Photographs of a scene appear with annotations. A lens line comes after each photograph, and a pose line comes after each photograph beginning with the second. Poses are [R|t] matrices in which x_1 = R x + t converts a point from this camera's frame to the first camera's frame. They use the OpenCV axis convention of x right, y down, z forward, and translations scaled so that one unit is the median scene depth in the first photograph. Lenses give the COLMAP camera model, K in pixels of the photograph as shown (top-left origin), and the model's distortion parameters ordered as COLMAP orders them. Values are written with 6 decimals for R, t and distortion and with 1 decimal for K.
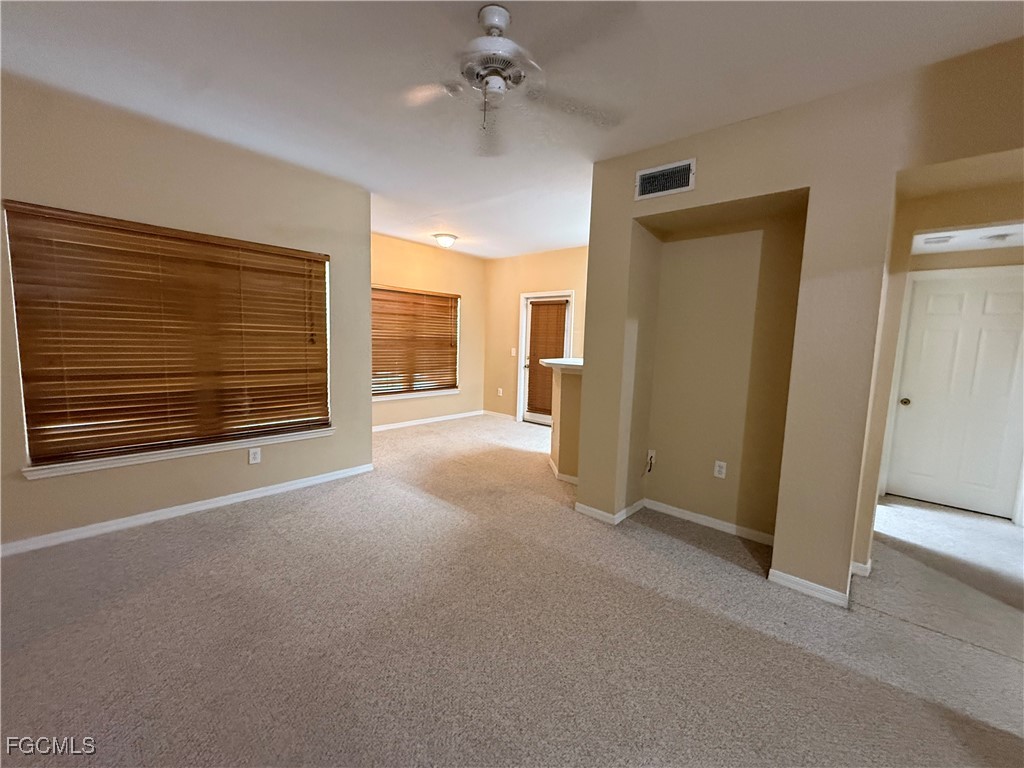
lens RADIAL K [[413.5, 0, 510.1], [0, 413.5, 383.5], [0, 0, 1]] dist [0.000098, 0.000002]
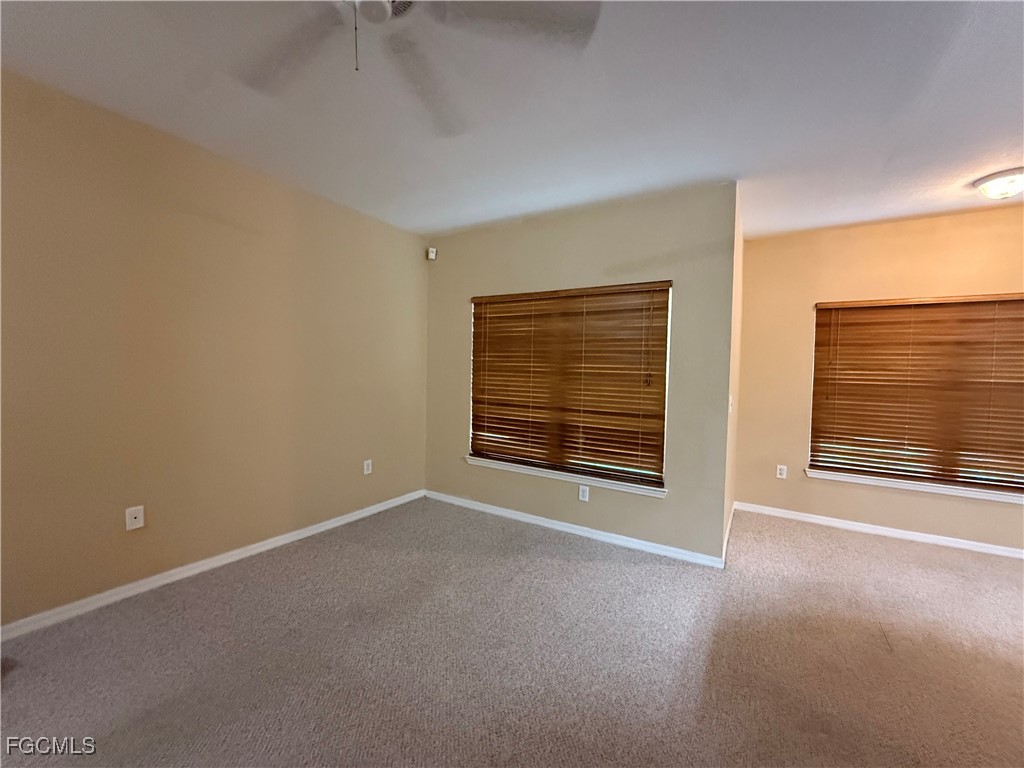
lens RADIAL K [[413.5, 0, 510.1], [0, 413.5, 383.5], [0, 0, 1]] dist [0.000098, 0.000002]
pose [[0.187270, 0.005226, -0.982295, 0.323076], [-0.123843, 0.992133, -0.018331, -0.048797], [0.974471, 0.125083, 0.186444, 0.559448]]
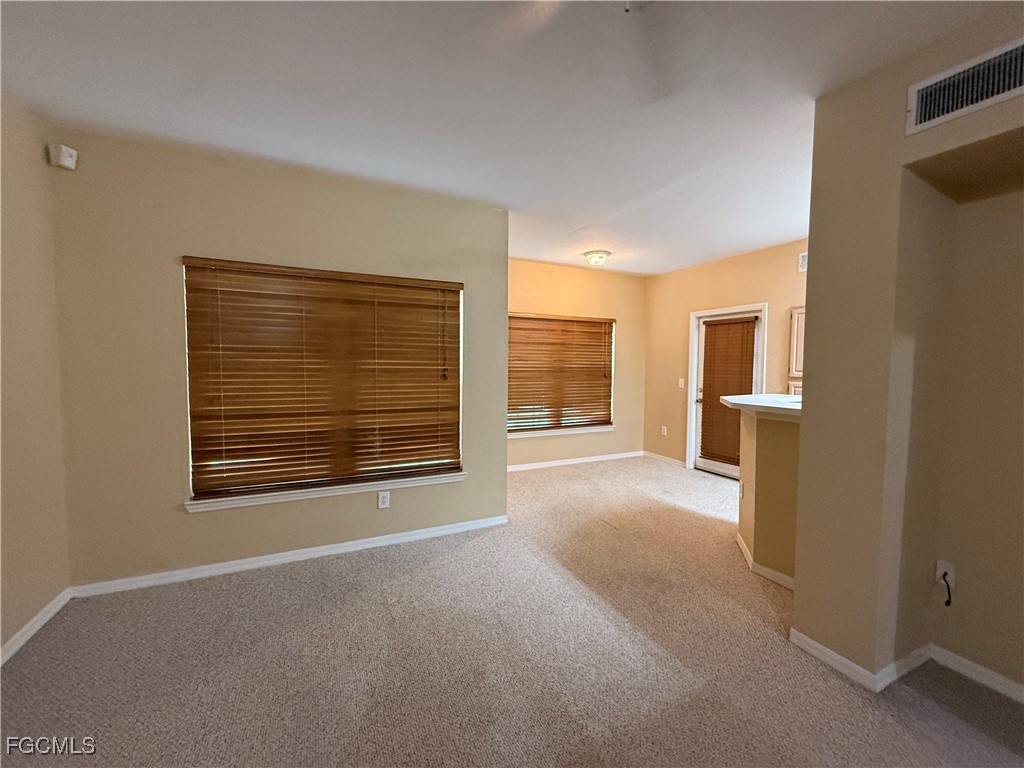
lens RADIAL K [[409.9, 0, 508.6], [0, 409.9, 382.8], [0, 0, 1]] dist [-0.000789, -0.000023]
pose [[0.925374, -0.004910, -0.379023, -0.001380], [-0.020117, 0.997871, -0.062041, -0.035786], [0.378520, 0.065036, 0.923305, 0.215141]]
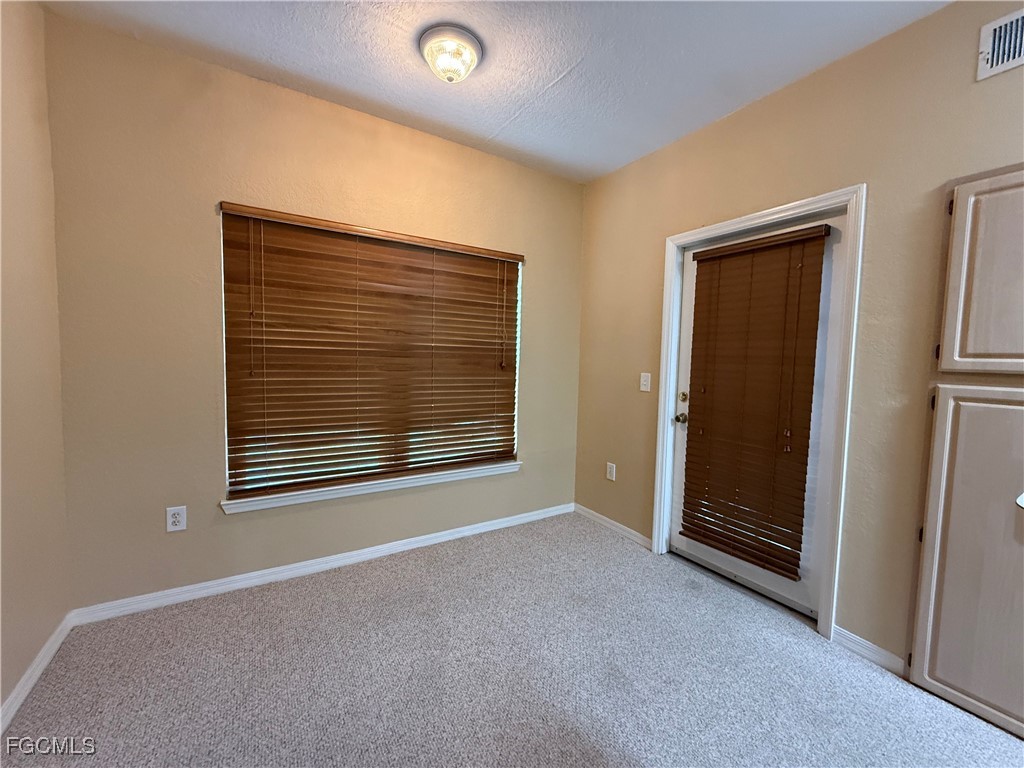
lens RADIAL K [[413.5, 0, 510.1], [0, 413.5, 383.5], [0, 0, 1]] dist [0.000098, 0.000002]
pose [[0.964298, 0.009735, -0.264640, -0.024378], [-0.023852, 0.998455, -0.050185, -0.094904], [0.263743, 0.054705, 0.963041, 1.056495]]
